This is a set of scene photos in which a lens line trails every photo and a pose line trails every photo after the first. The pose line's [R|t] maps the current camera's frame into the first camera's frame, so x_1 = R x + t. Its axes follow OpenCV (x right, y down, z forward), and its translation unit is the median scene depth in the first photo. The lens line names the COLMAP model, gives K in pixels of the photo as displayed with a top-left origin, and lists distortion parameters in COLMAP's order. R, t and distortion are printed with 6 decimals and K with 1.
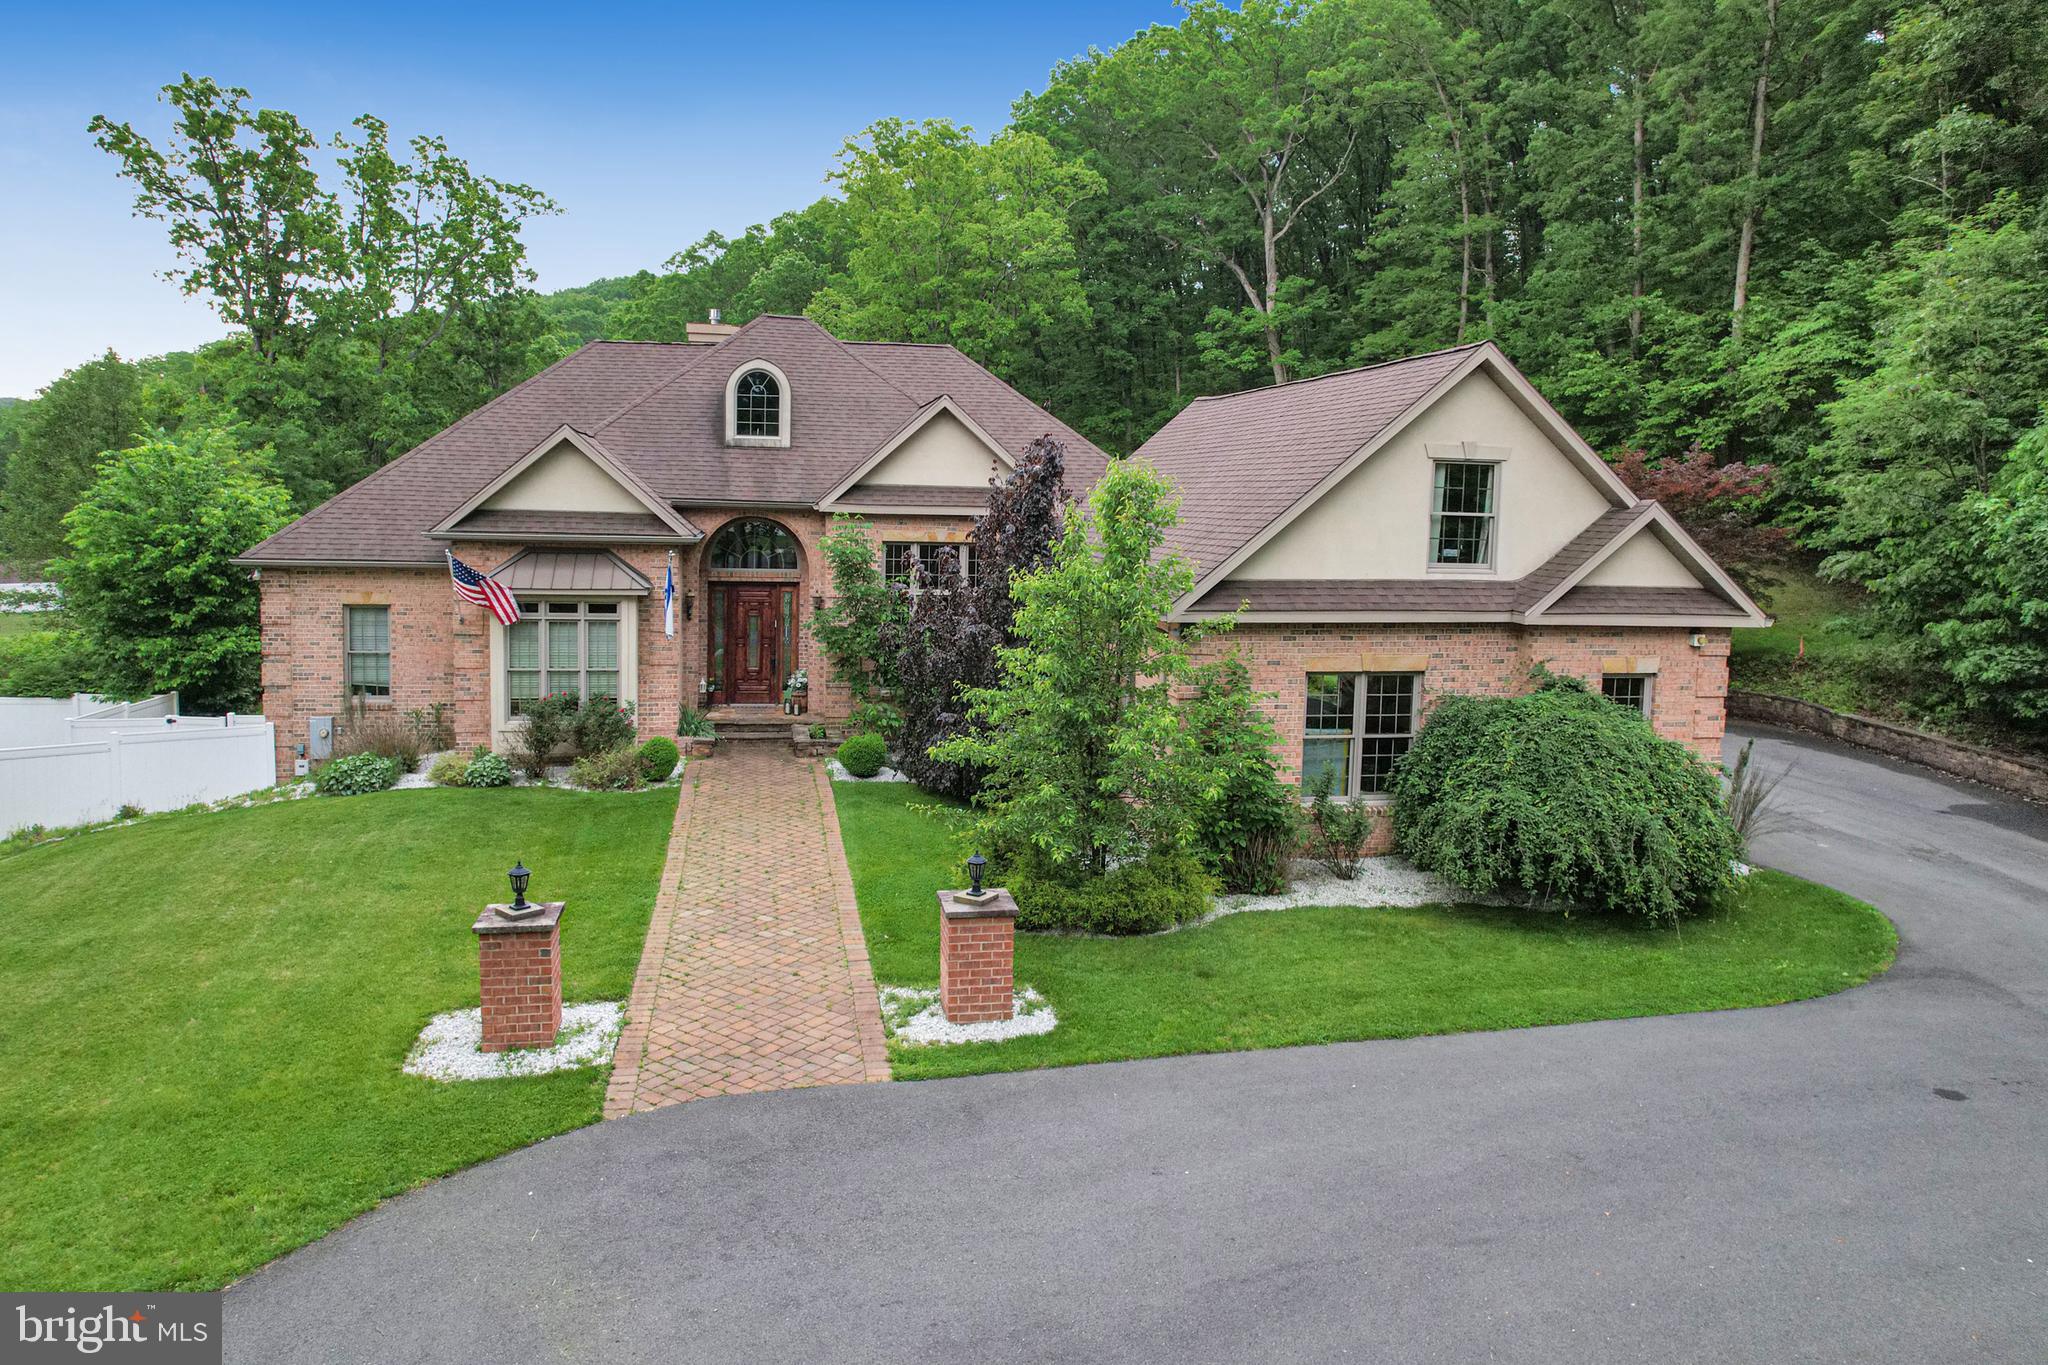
lens RADIAL K [[1359.5, 0, 1019.3], [0, 1359.5, 631.3], [0, 0, 1]] dist [-0.056640, 0.048995]
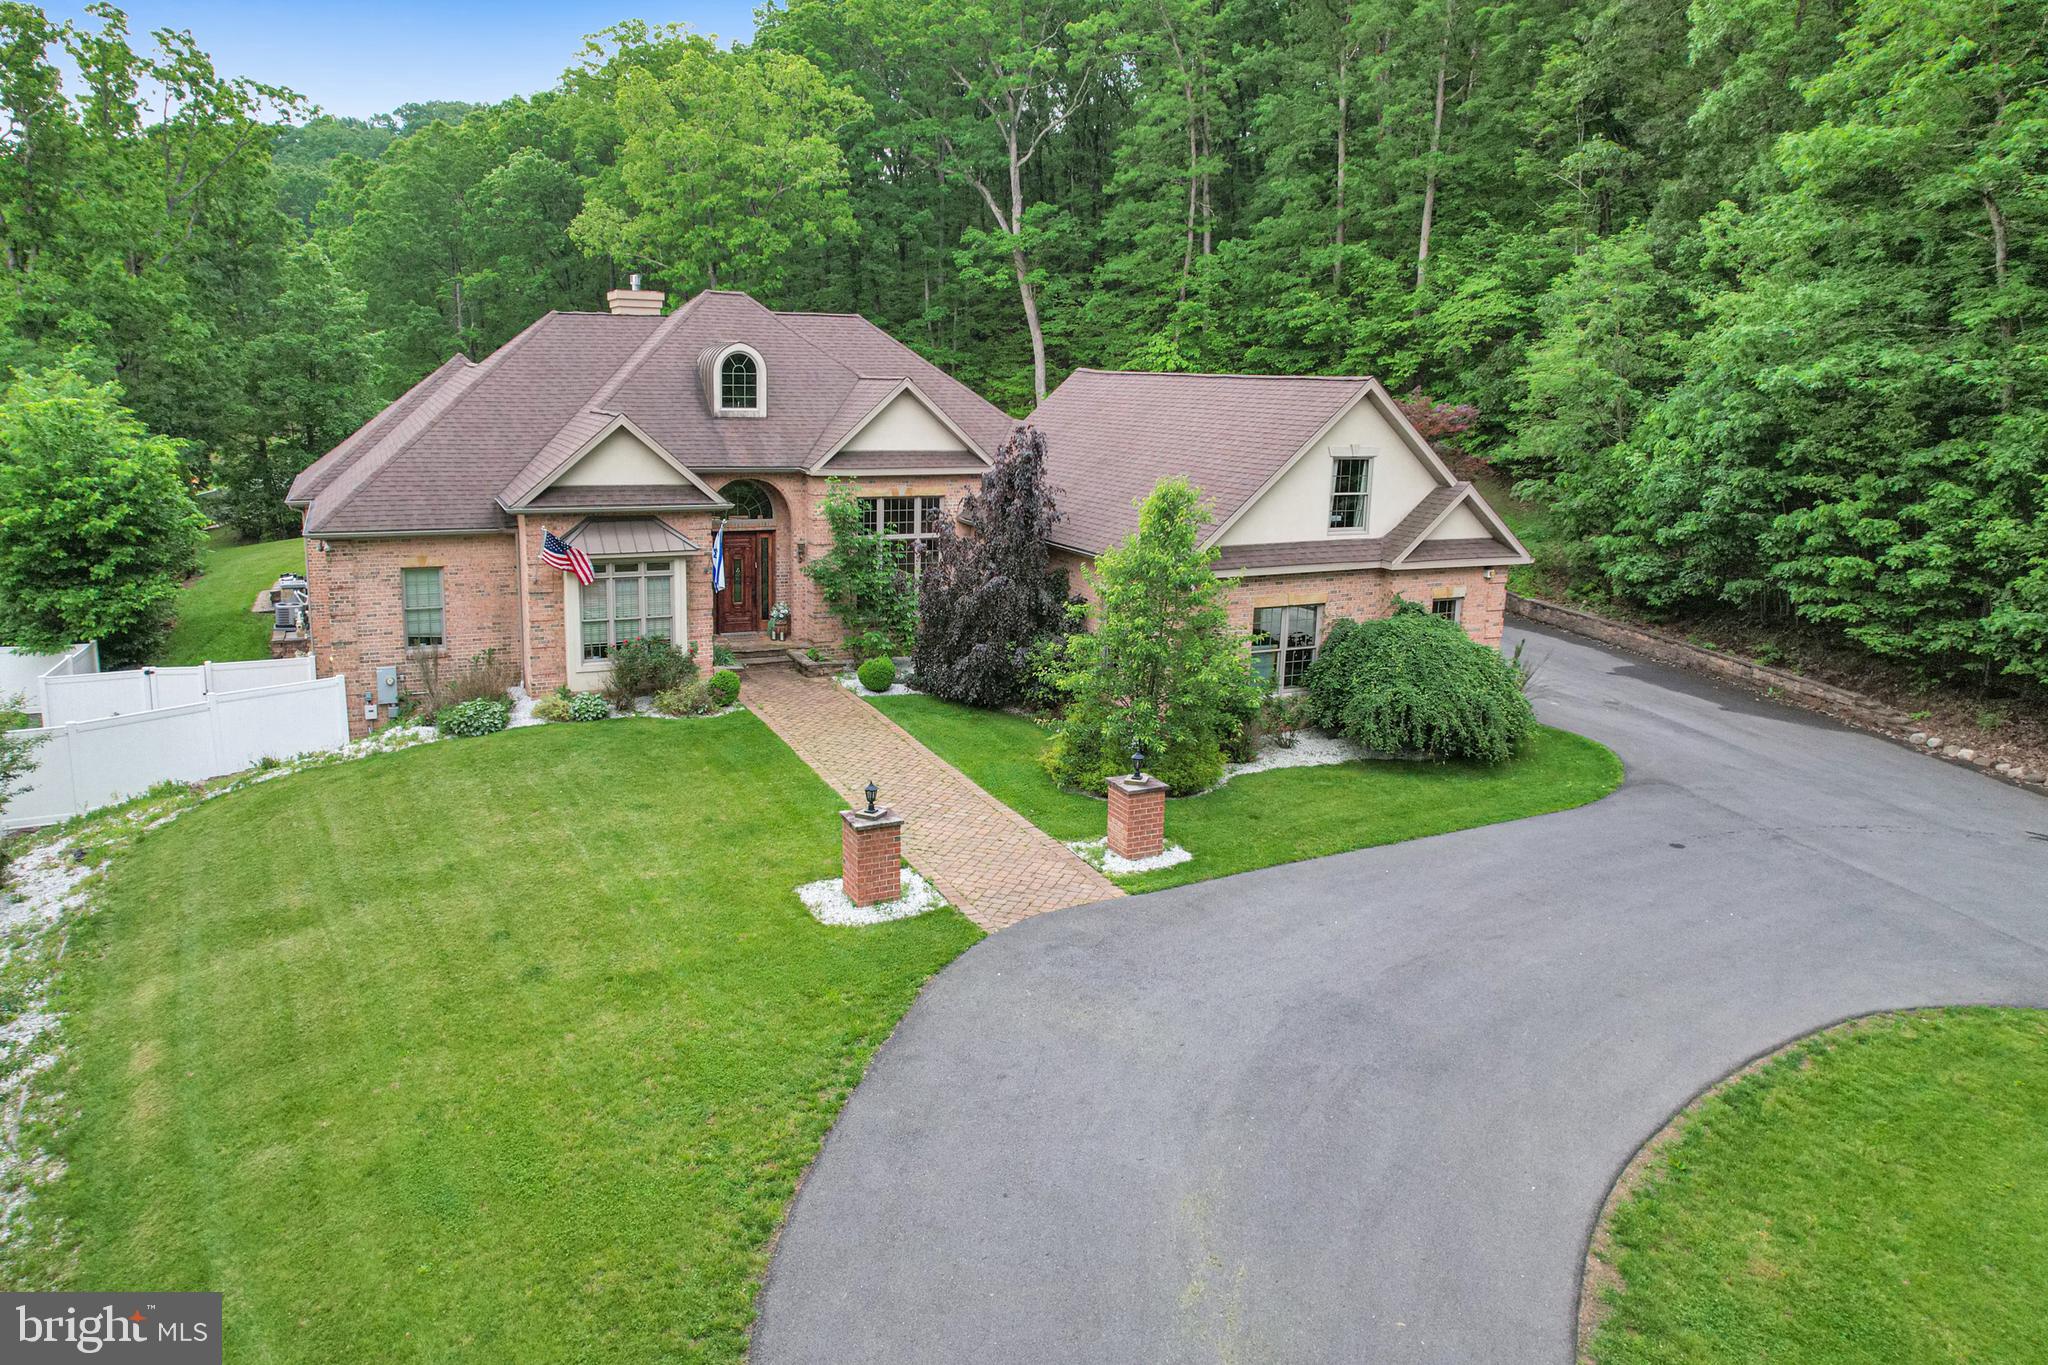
lens RADIAL K [[1347.9, 0, 1020.9], [0, 1347.9, 637.3], [0, 0, 1]] dist [-0.030642, 0.002605]
pose [[0.966182, -0.049585, 0.253048, -0.280706], [0.022715, 0.993889, 0.108022, -0.071098], [-0.256858, -0.098621, 0.961404, -0.227620]]
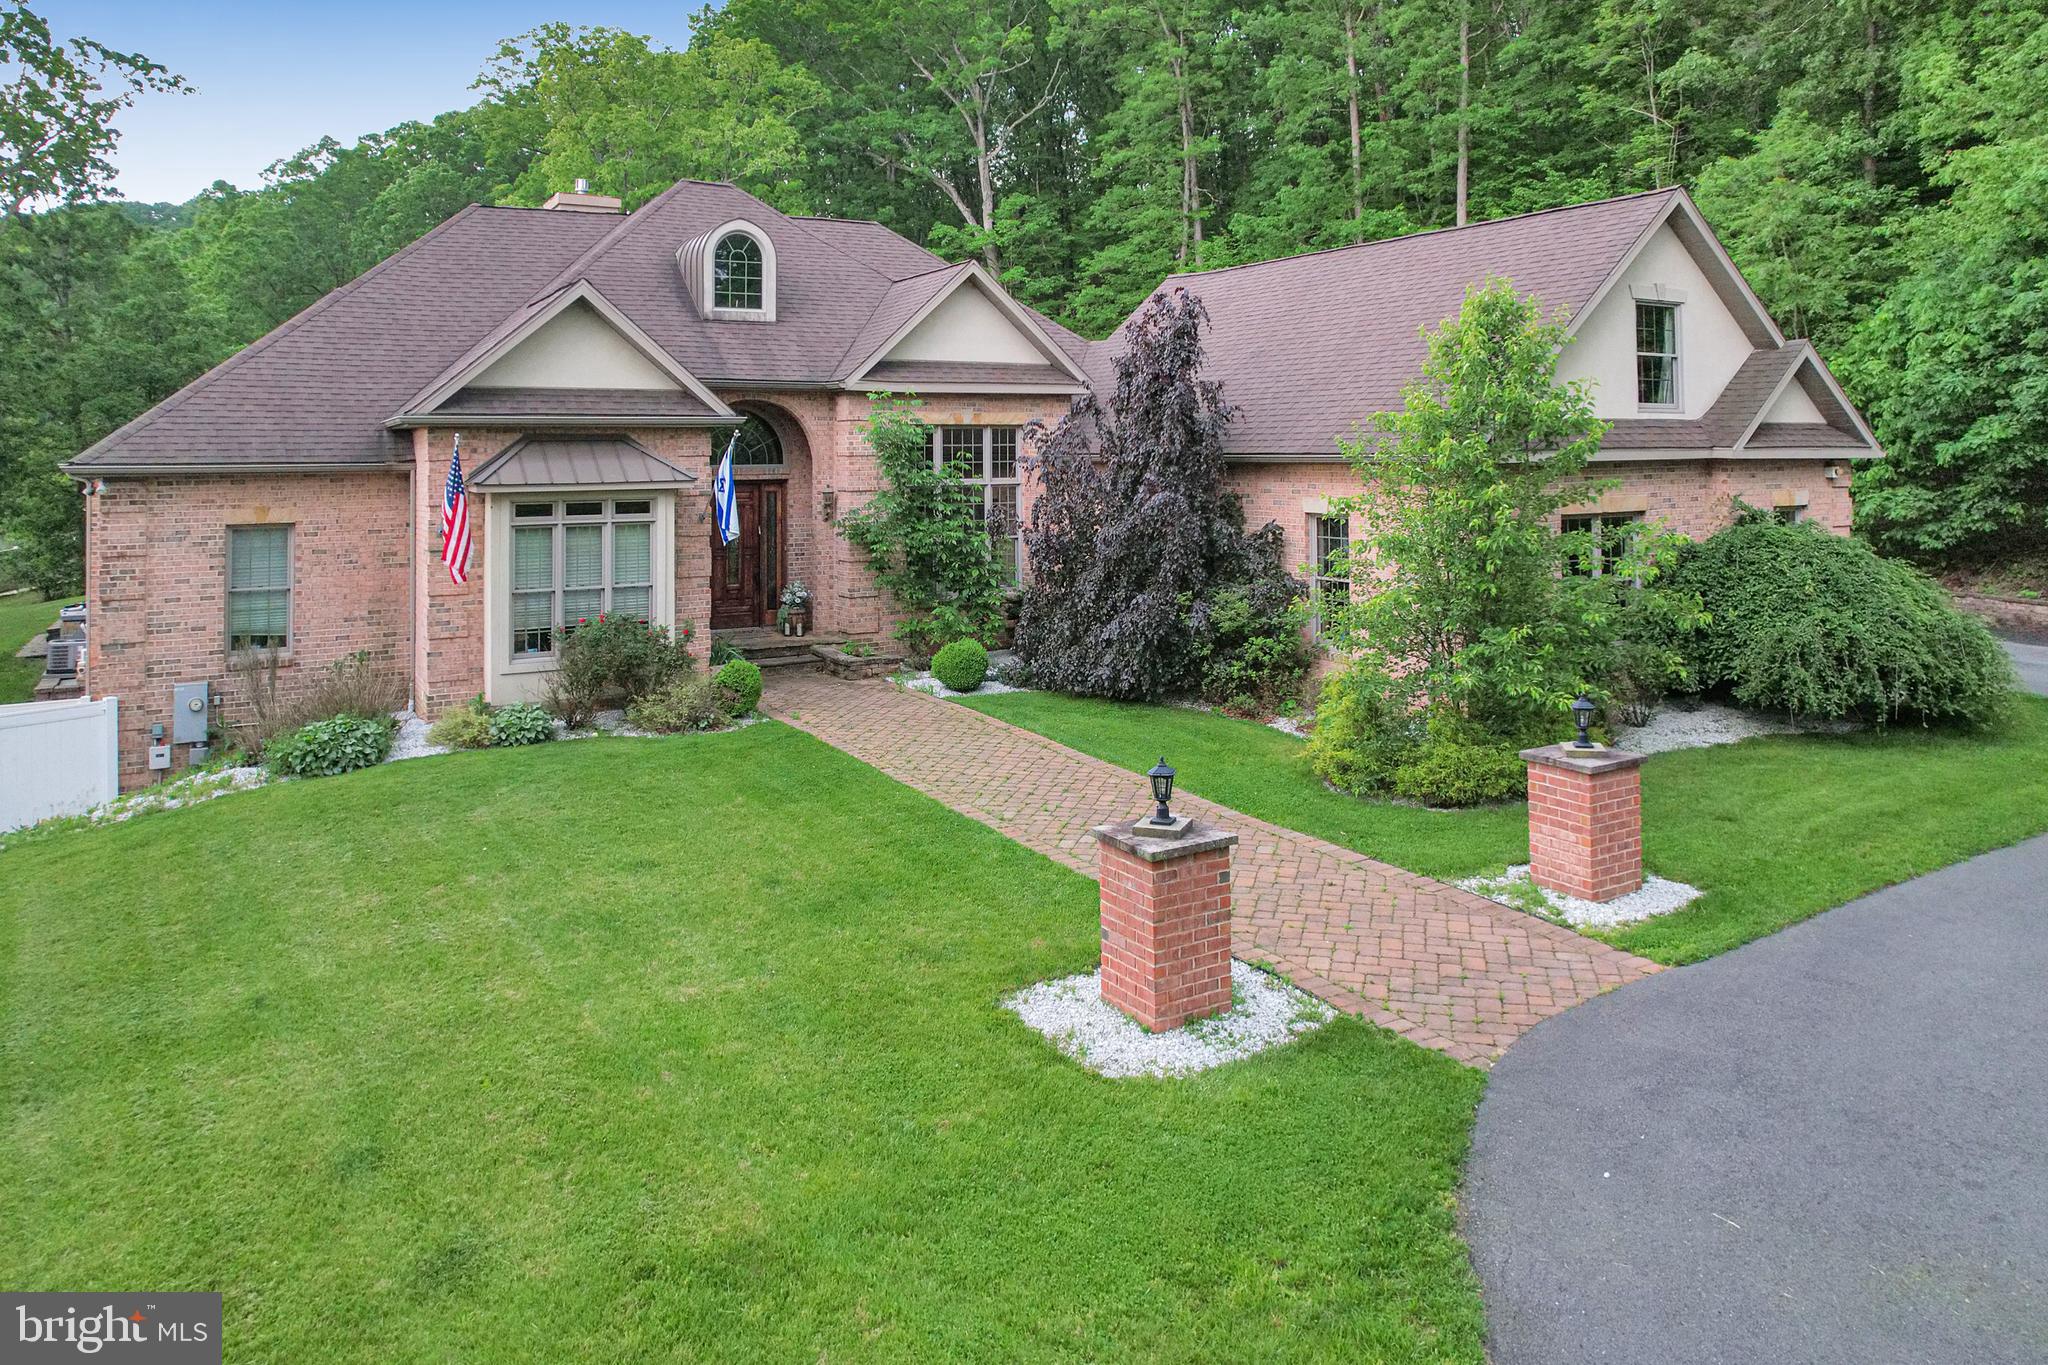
lens RADIAL K [[1387.0, 0, 1046.2], [0, 1387.0, 435.0], [0, 0, 1]] dist [-0.037569, 0.018973]
pose [[0.940568, -0.028145, 0.338436, -0.328115], [0.063853, 0.993442, -0.094843, 0.030660], [-0.333547, 0.110817, 0.936198, 0.143328]]
